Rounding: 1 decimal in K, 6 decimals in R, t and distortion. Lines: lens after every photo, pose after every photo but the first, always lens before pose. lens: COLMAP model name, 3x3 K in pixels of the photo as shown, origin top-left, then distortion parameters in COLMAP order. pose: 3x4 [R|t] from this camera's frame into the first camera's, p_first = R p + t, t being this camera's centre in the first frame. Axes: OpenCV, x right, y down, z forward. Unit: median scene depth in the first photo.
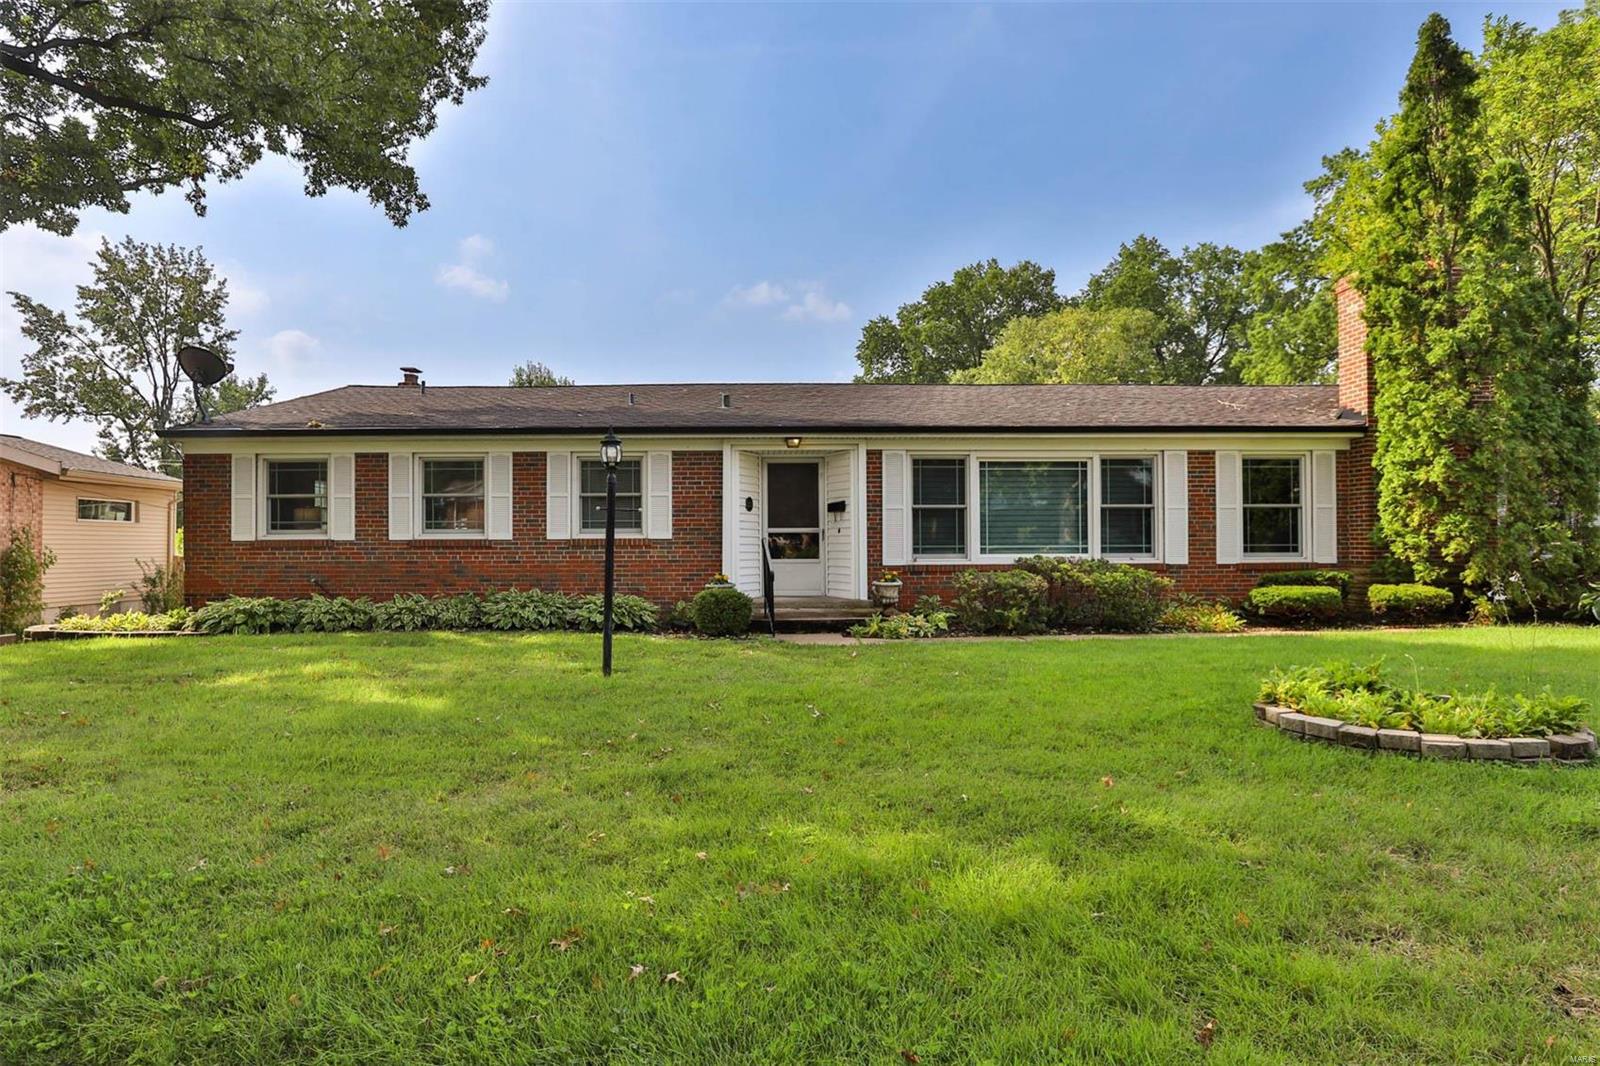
lens RADIAL K [[951.5, 0, 773.8], [0, 951.5, 534.4], [0, 0, 1]] dist [-0.051448, 0.035586]
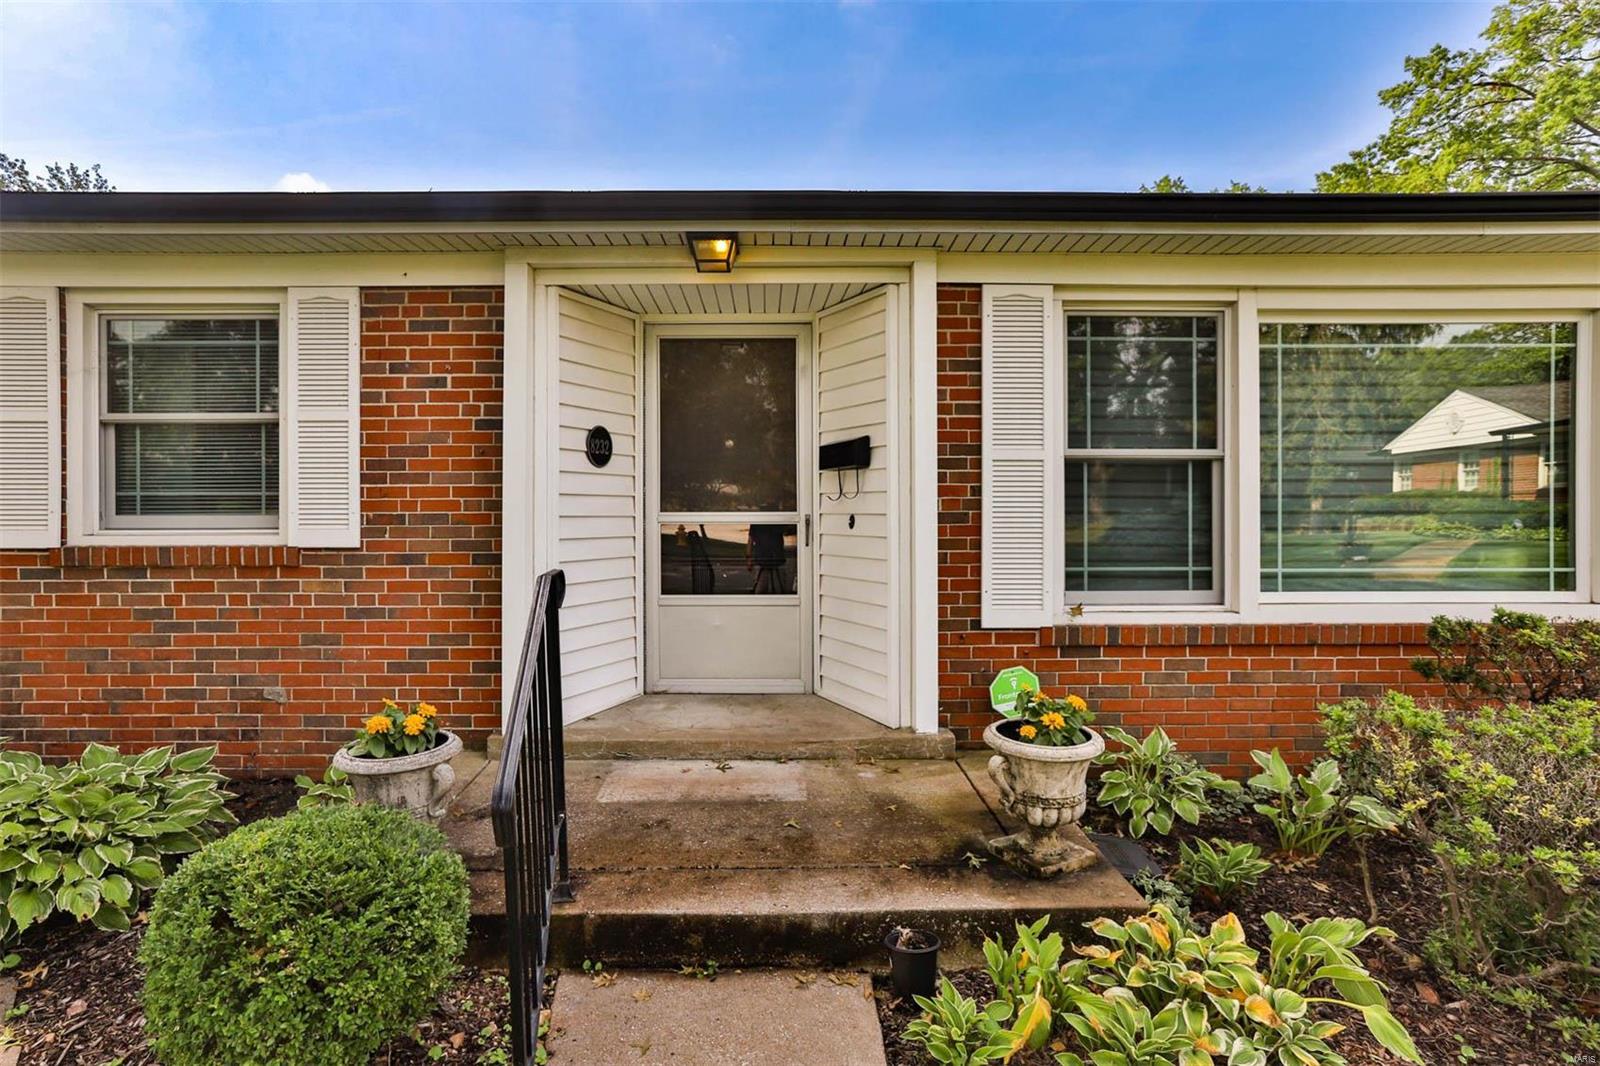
lens RADIAL K [[895.3, 0, 765.0], [0, 895.3, 513.4], [0, 0, 1]] dist [-0.035192, 0.037200]
pose [[0.999983, 0.003181, -0.004921, 0.038658], [-0.003091, 0.999831, 0.018107, -0.013178], [0.004978, -0.018091, 0.999824, 0.677138]]
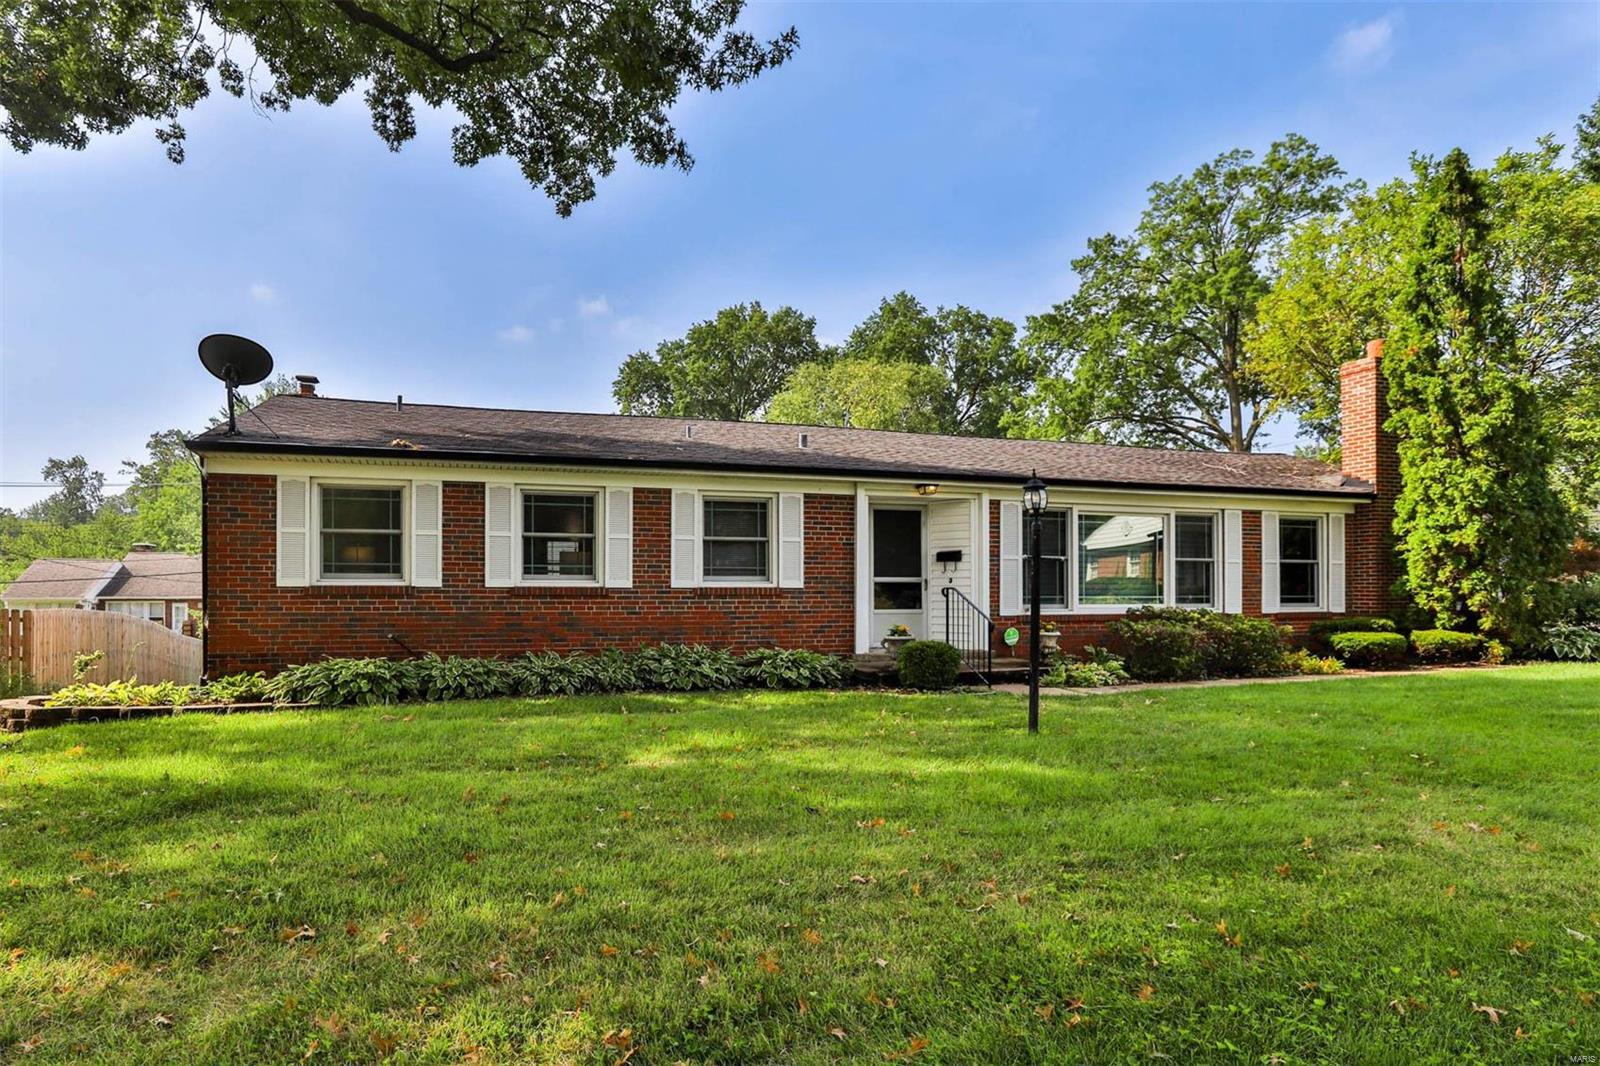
lens RADIAL K [[1003.7, 0, 794.9], [0, 1003.7, 575.6], [0, 0, 1]] dist [-0.006027, 0.000273]
pose [[0.942828, 0.009872, 0.333135, -0.439241], [-0.007437, 0.999936, -0.008584, 0.001361], [-0.333198, 0.005616, 0.942840, 0.072747]]
